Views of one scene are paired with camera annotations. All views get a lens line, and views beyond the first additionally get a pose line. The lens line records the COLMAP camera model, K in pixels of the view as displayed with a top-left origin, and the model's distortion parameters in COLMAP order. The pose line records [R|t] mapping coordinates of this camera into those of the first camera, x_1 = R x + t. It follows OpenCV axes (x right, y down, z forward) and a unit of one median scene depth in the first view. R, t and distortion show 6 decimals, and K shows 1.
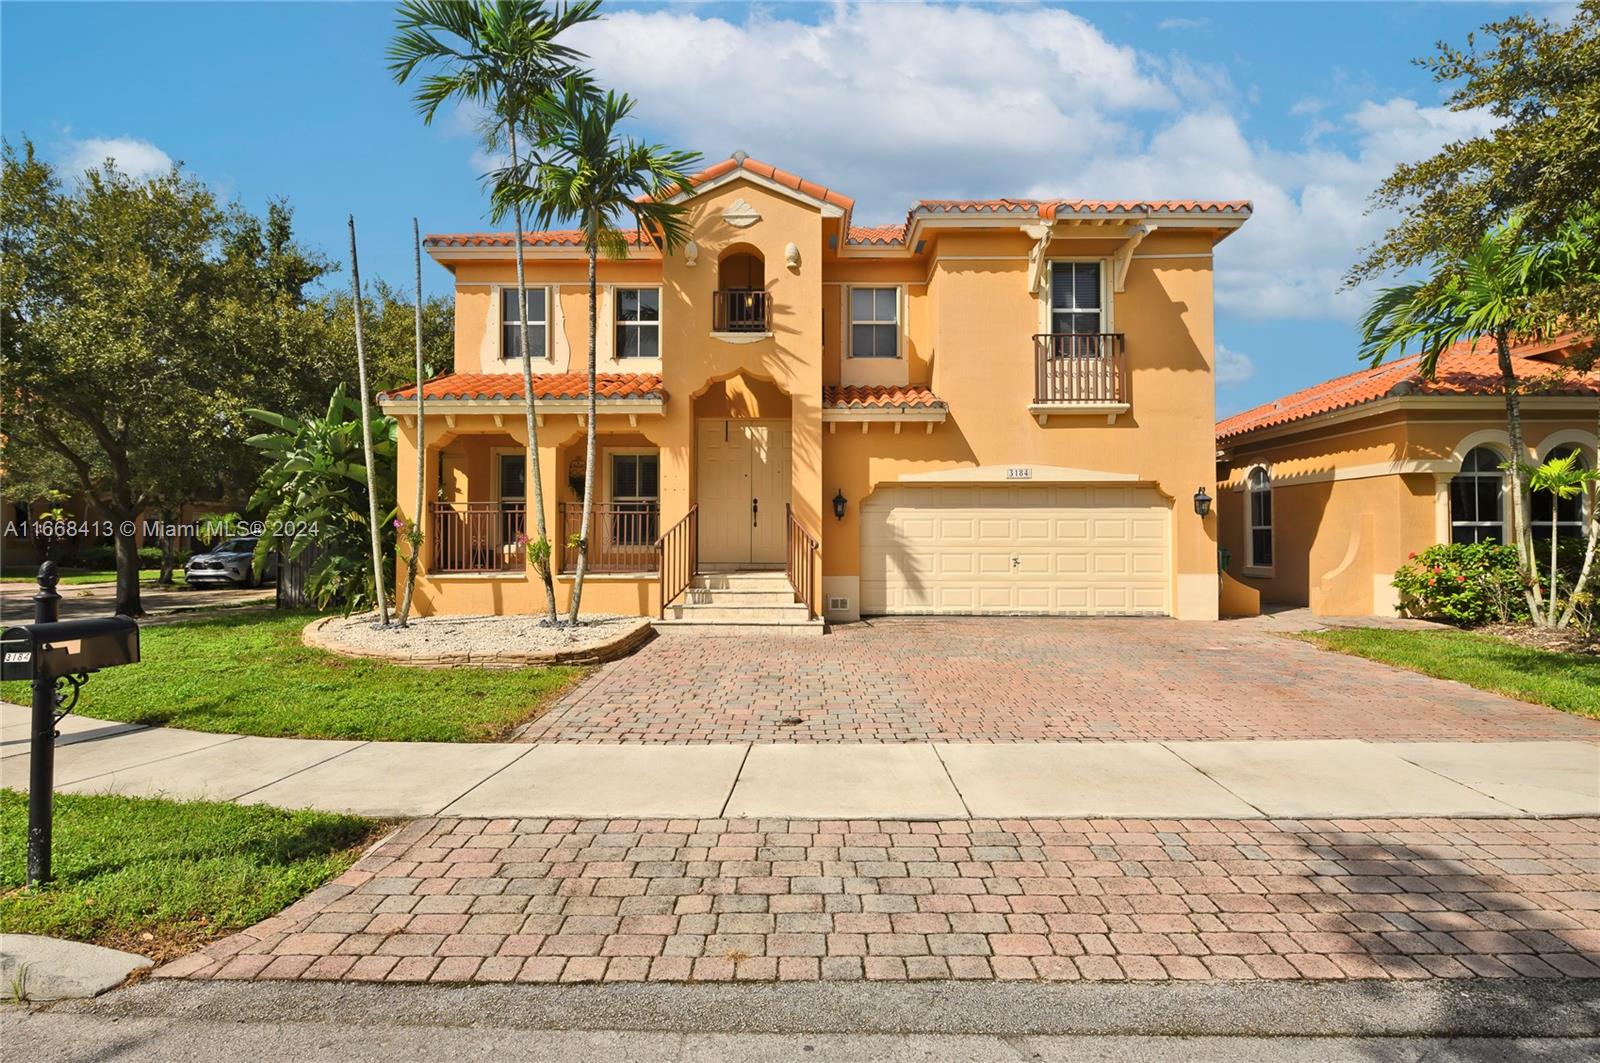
lens RADIAL K [[839.1, 0, 799.6], [0, 839.1, 528.7], [0, 0, 1]] dist [-0.004644, -0.002291]
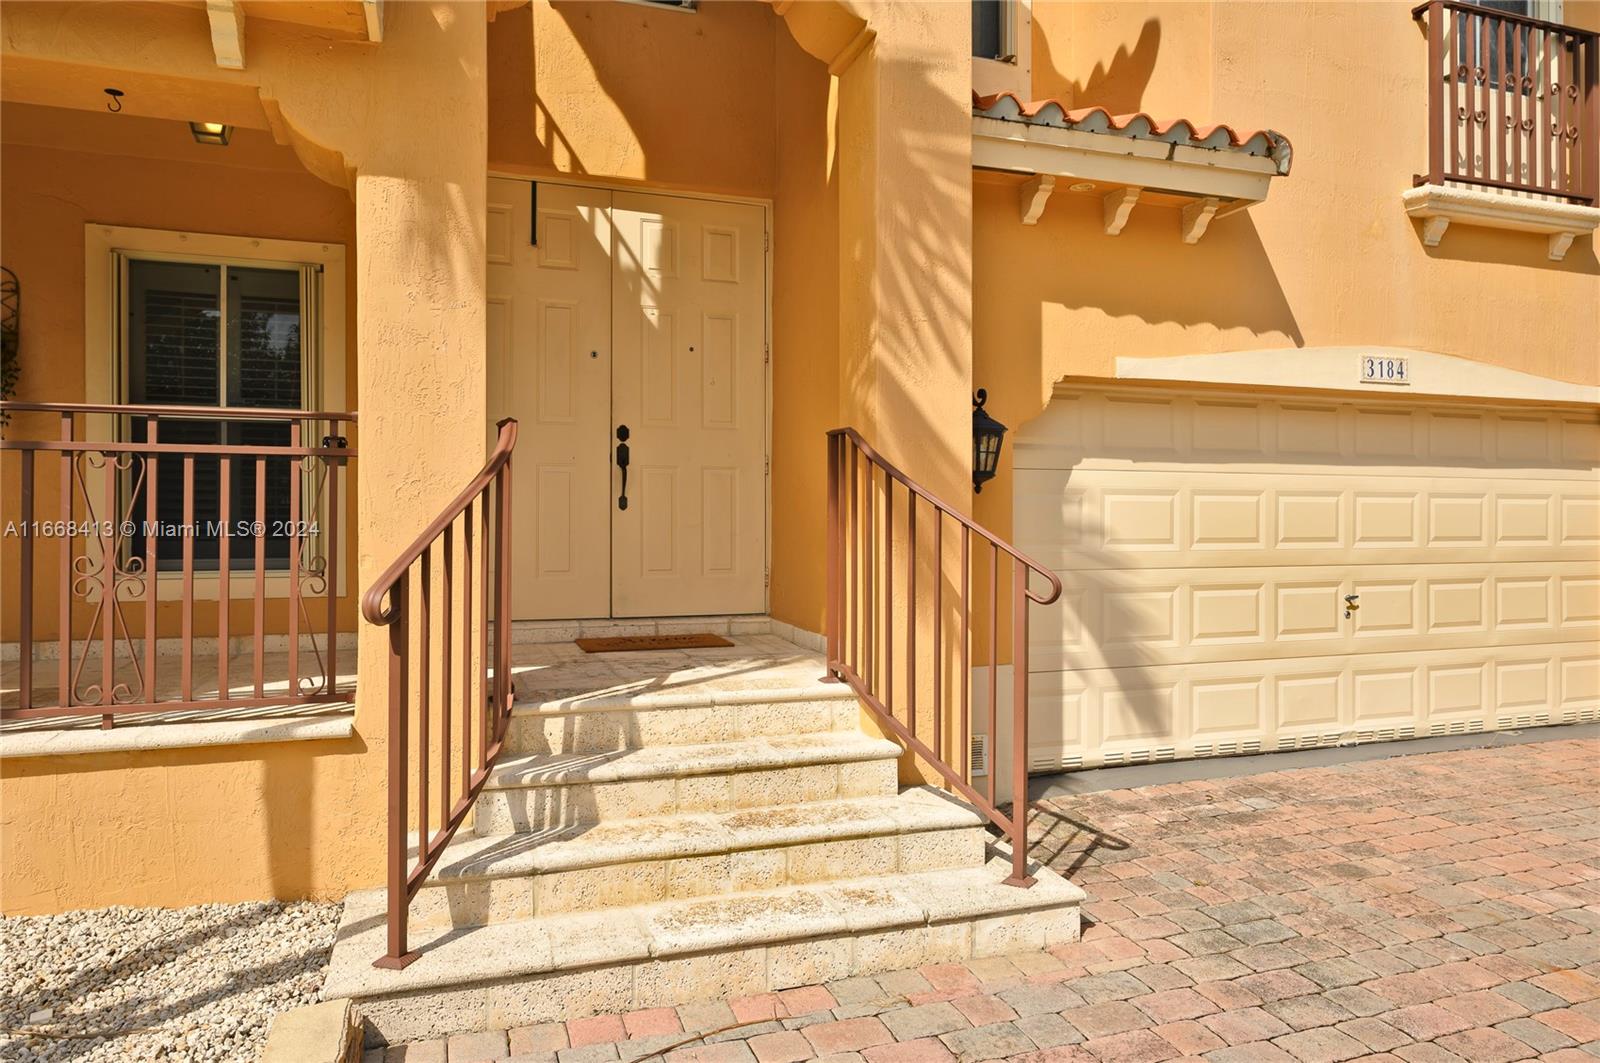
lens RADIAL K [[1065.3, 0, 808.3], [0, 1065.3, 520.5], [0, 0, 1]] dist [0.006070, -0.000980]
pose [[0.938228, -0.001674, 0.346014, -0.145066], [-0.004635, 0.999838, 0.017407, -0.006226], [-0.345987, -0.017936, 0.938068, 0.642594]]
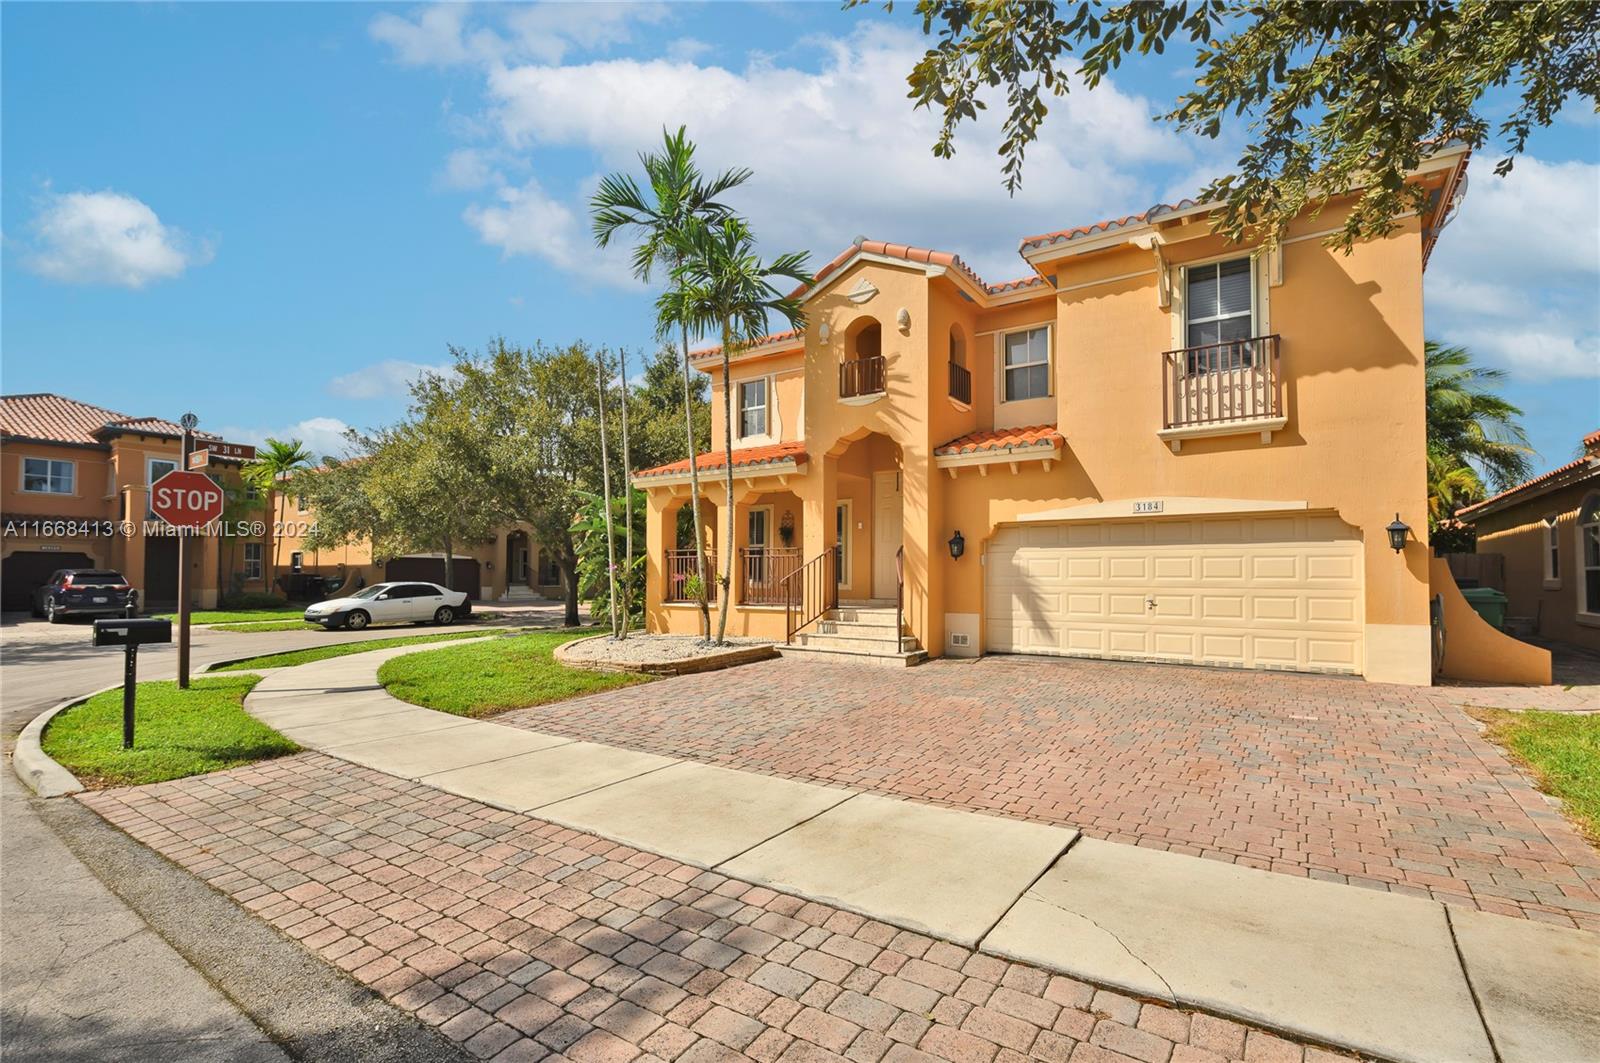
lens RADIAL K [[737.3, 0, 804.5], [0, 737.3, 564.6], [0, 0, 1]] dist [-0.009557, -0.000012]
pose [[0.828998, -0.006956, -0.559209, 0.400248], [0.004975, 0.999975, -0.005063, -0.000874], [0.559230, 0.001415, 0.829012, 0.125992]]
